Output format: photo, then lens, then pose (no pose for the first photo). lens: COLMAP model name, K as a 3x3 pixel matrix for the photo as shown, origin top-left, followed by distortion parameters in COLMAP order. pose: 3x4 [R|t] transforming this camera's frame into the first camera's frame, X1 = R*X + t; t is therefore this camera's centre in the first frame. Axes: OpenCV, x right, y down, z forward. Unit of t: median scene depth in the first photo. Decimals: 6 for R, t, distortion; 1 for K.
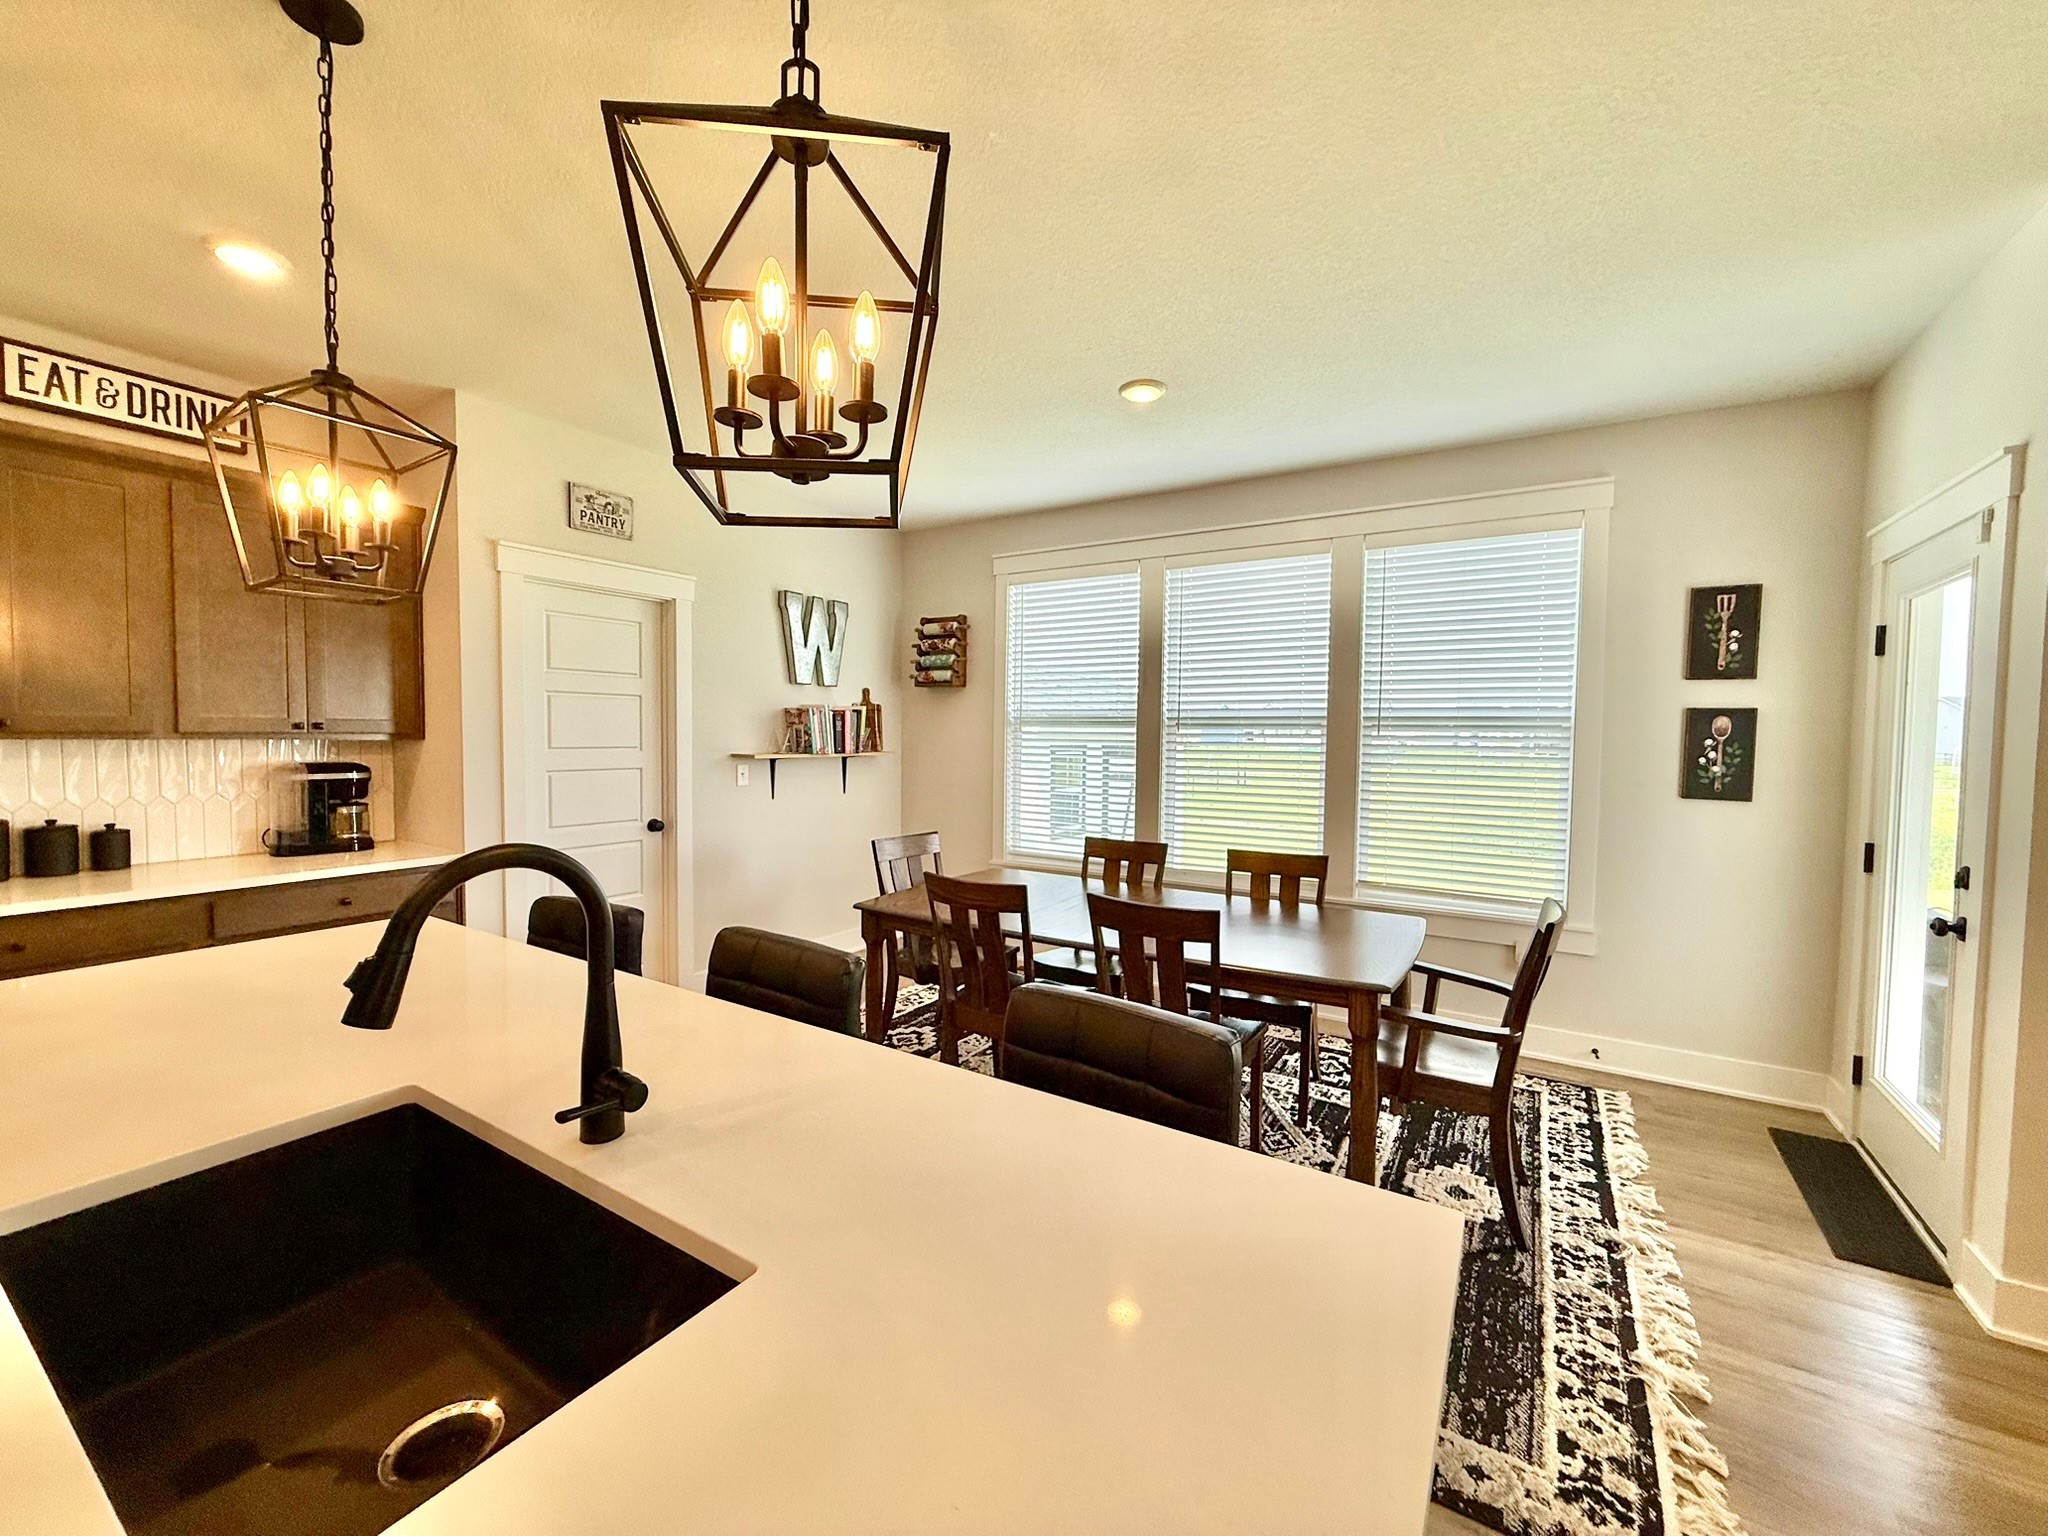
lens RADIAL K [[795.8, 0, 1024.0], [0, 795.8, 768.0], [0, 0, 1]] dist [-0.013058, 0.000067]
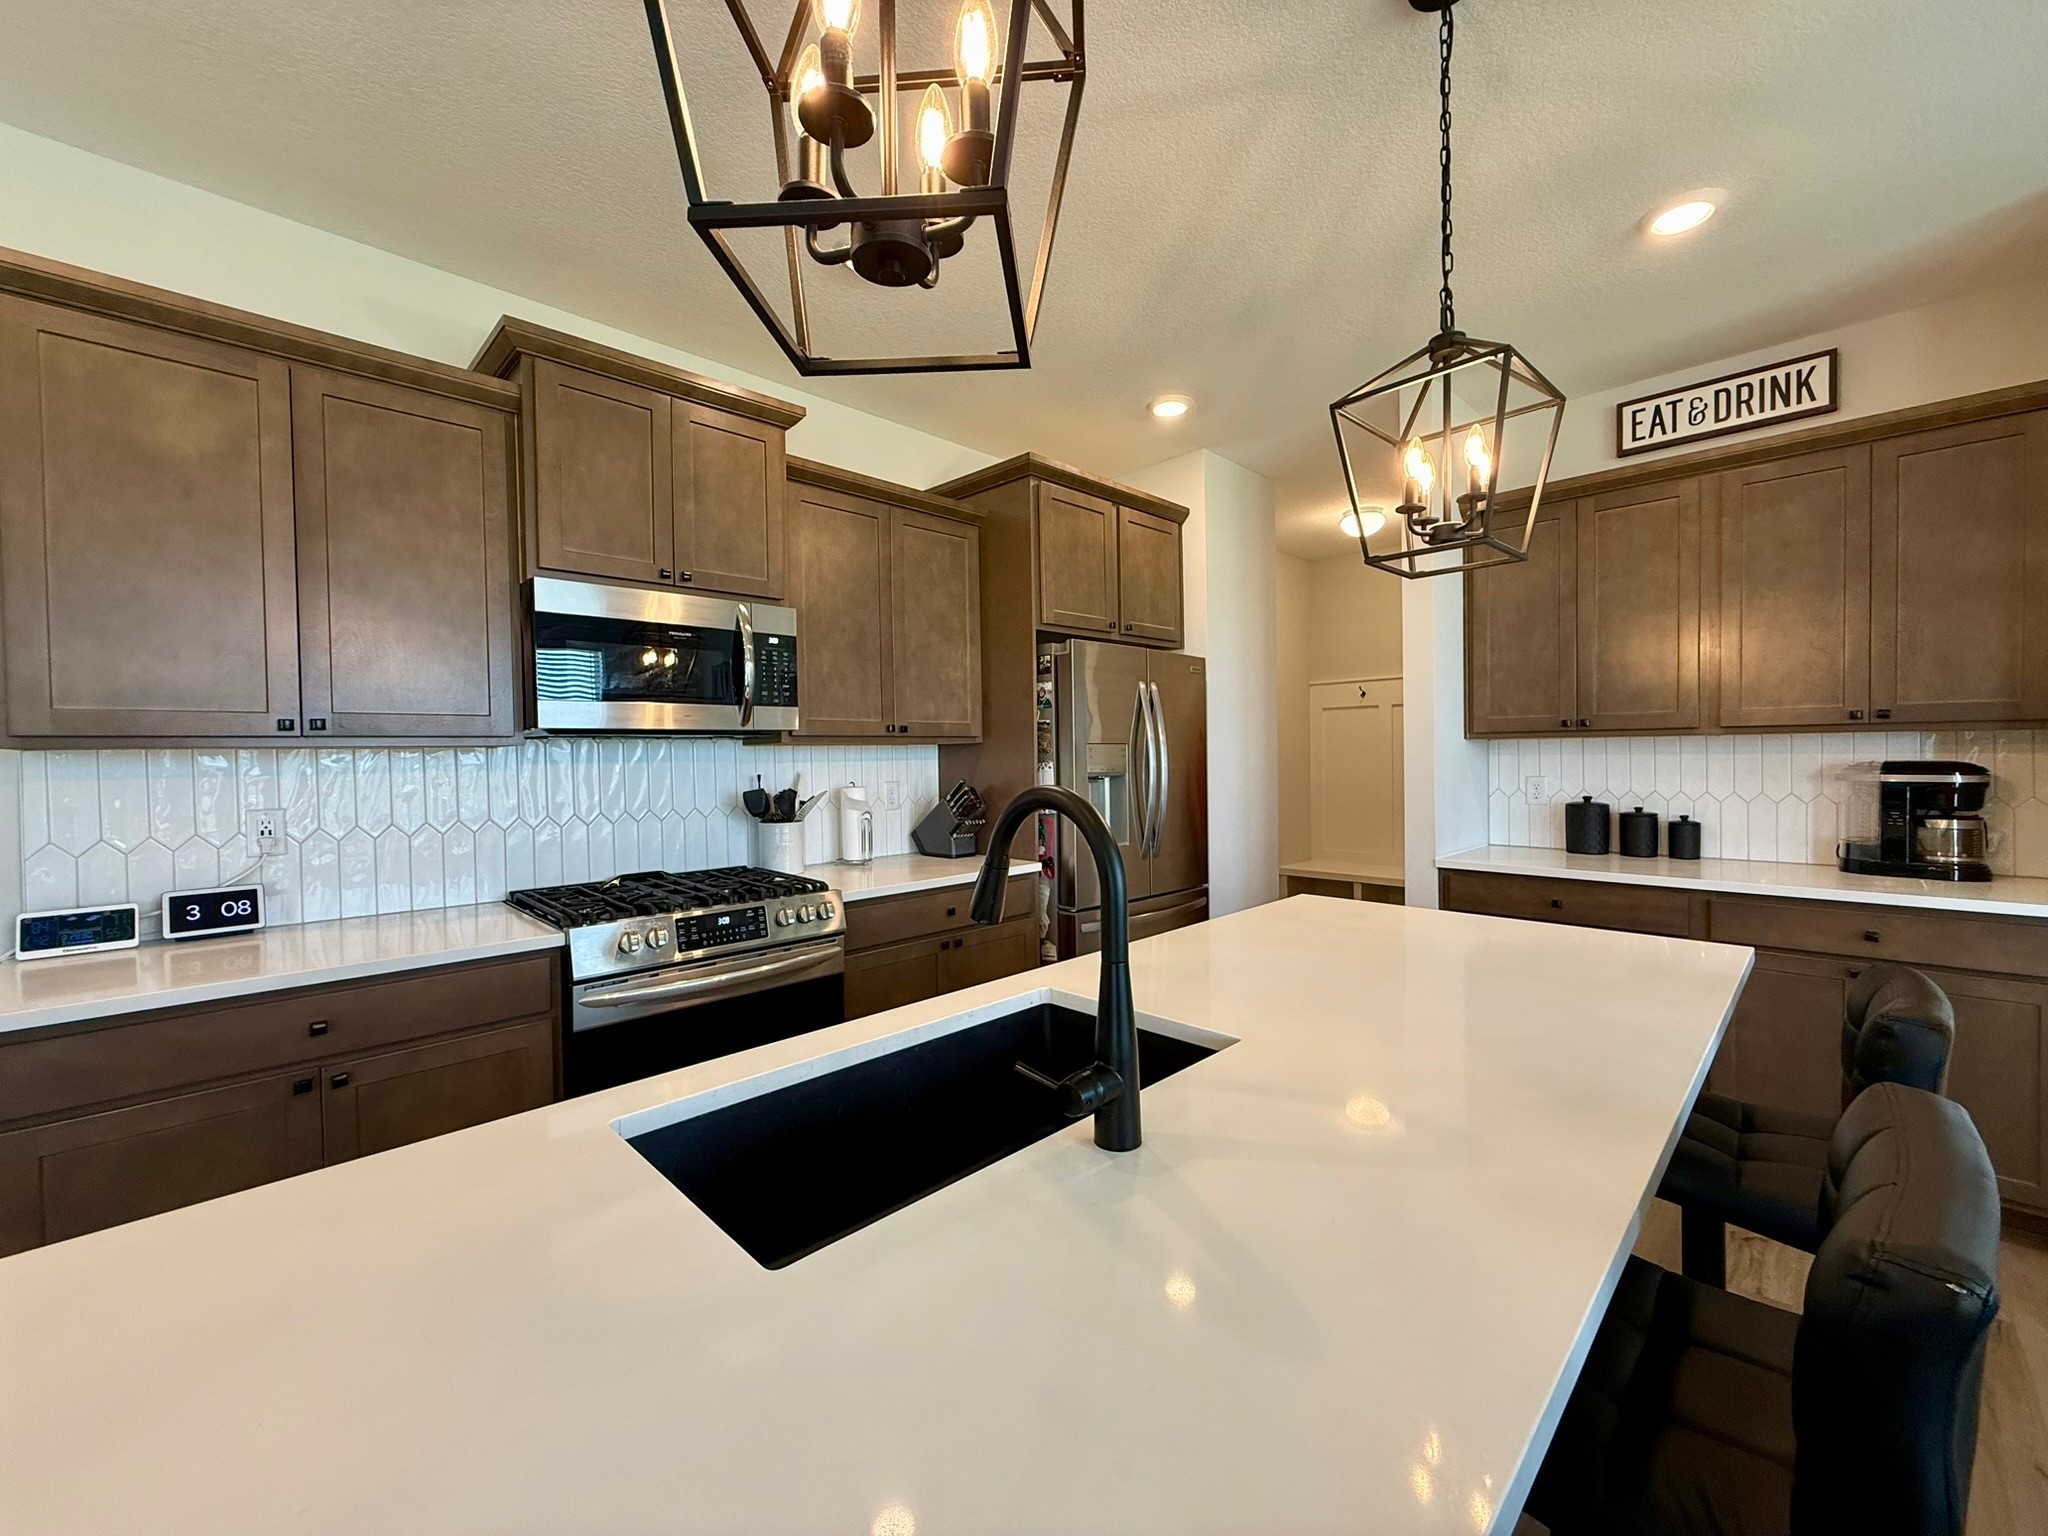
lens RADIAL K [[819.2, 0, 1021.2], [0, 819.2, 768.1], [0, 0, 1]] dist [0.000935, 0.000152]
pose [[-0.242331, 0.011682, -0.970123, 0.131217], [-0.026223, 0.999483, 0.018586, 0.009140], [0.969839, 0.029944, -0.241899, 0.372689]]
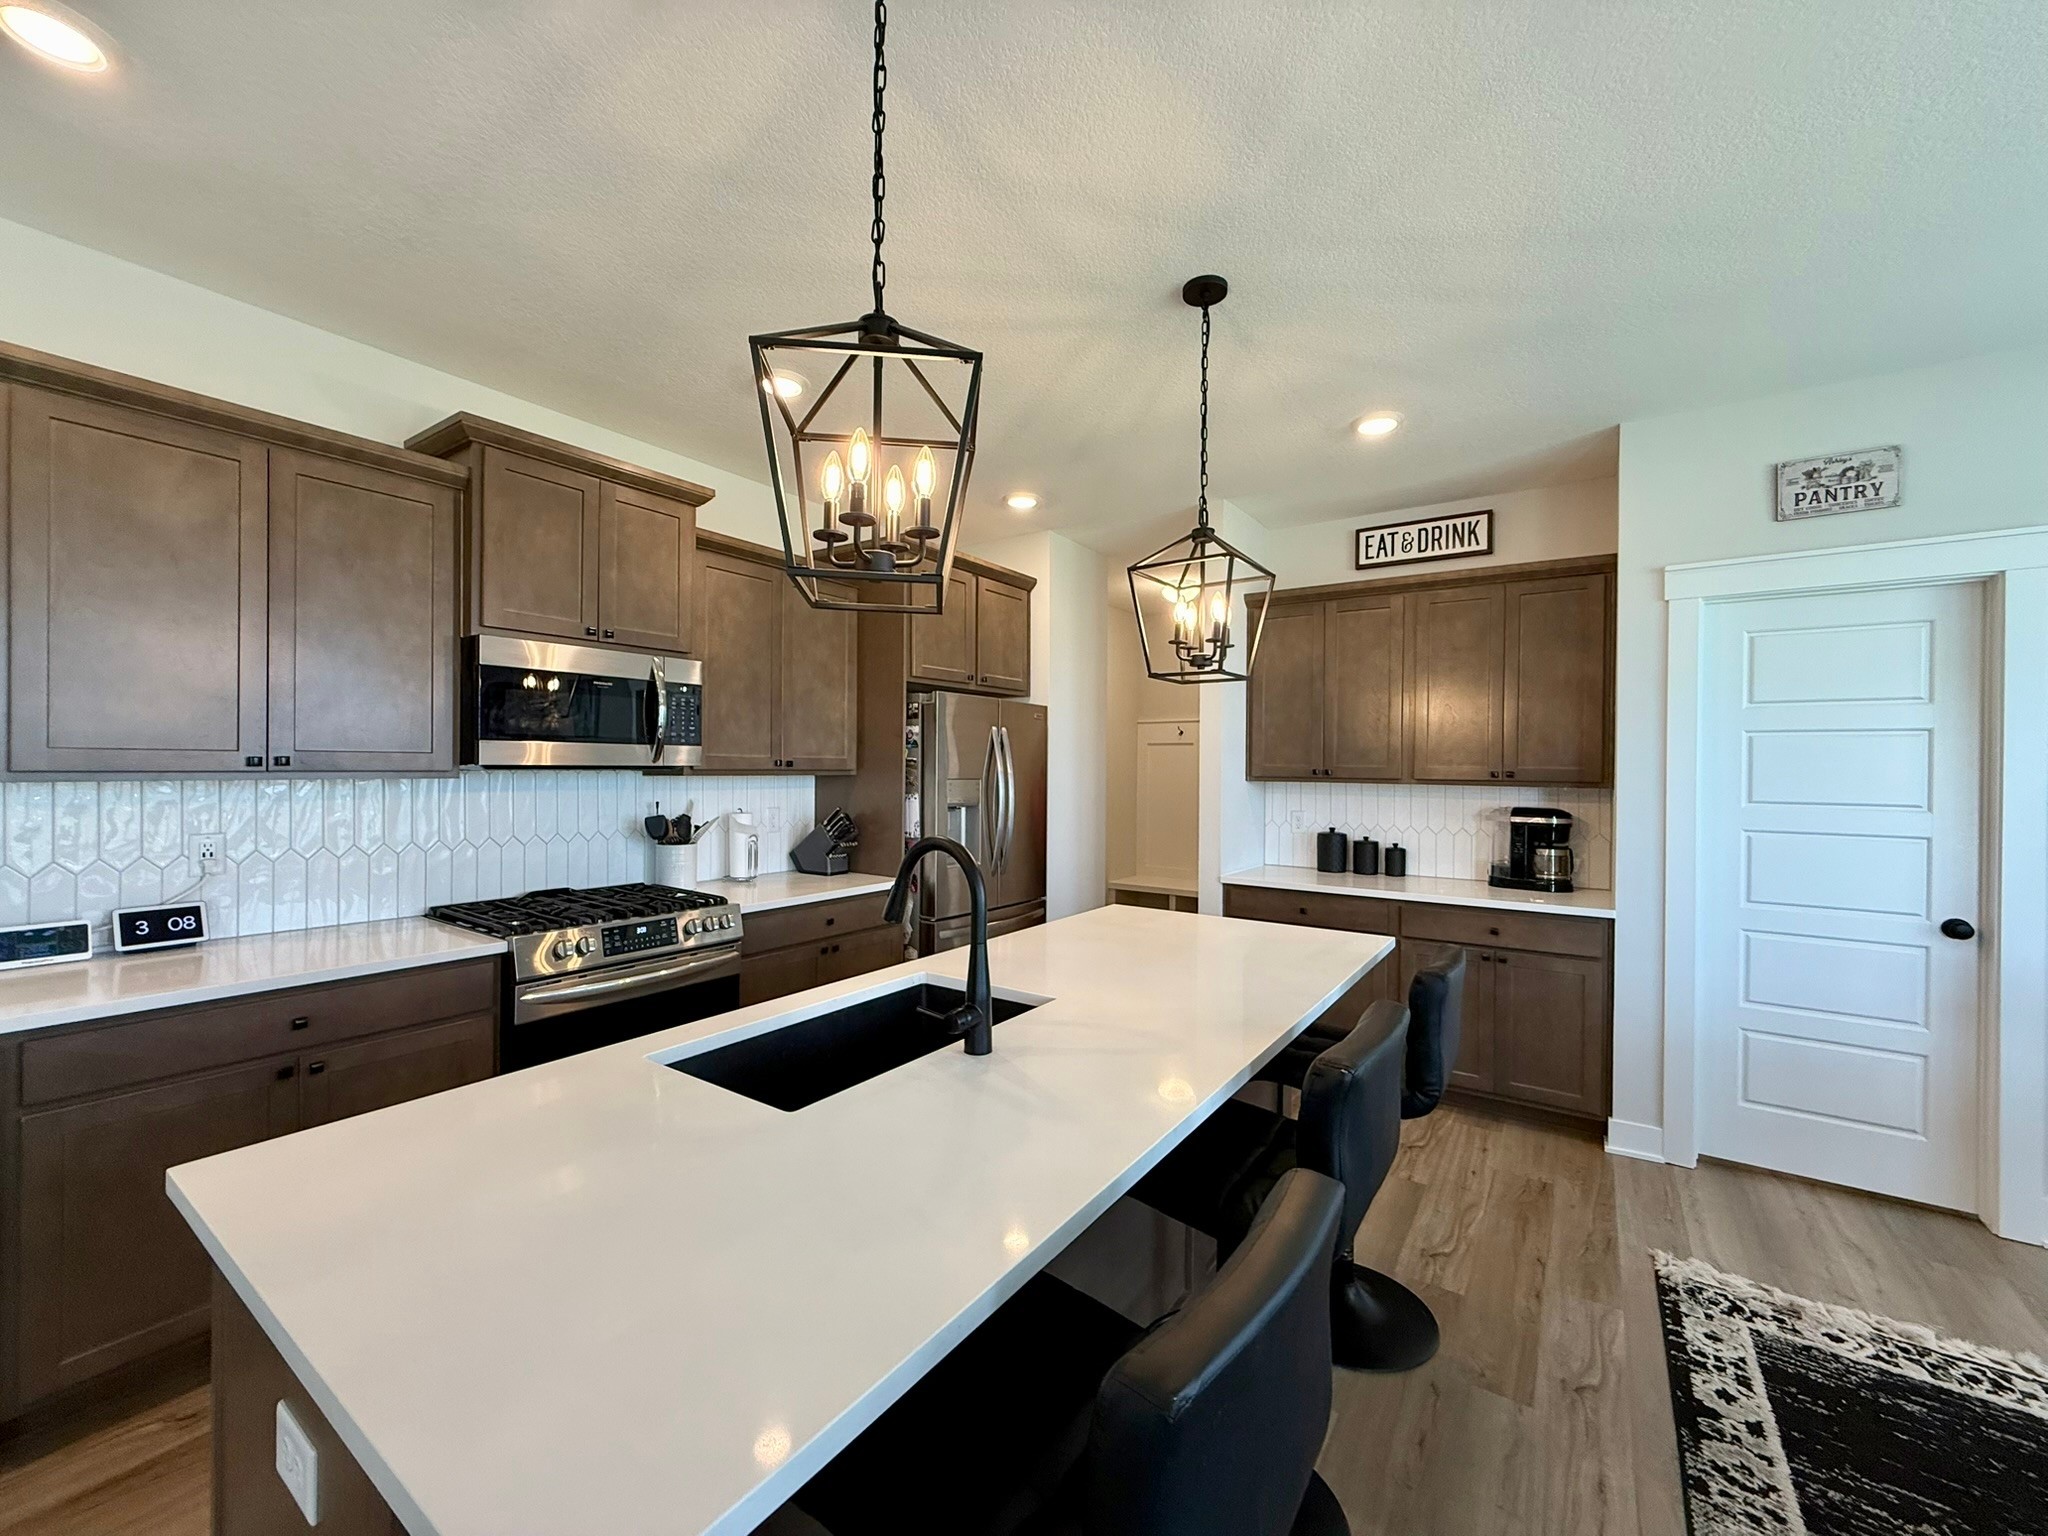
lens RADIAL K [[817.7, 0, 1020.9], [0, 817.7, 766.4], [0, 0, 1]] dist [-0.000494, 0.000788]
pose [[-0.061275, -0.009697, -0.998074, 0.342493], [-0.049900, 0.998732, -0.006640, -0.023626], [0.996873, 0.049397, -0.061681, 0.387670]]
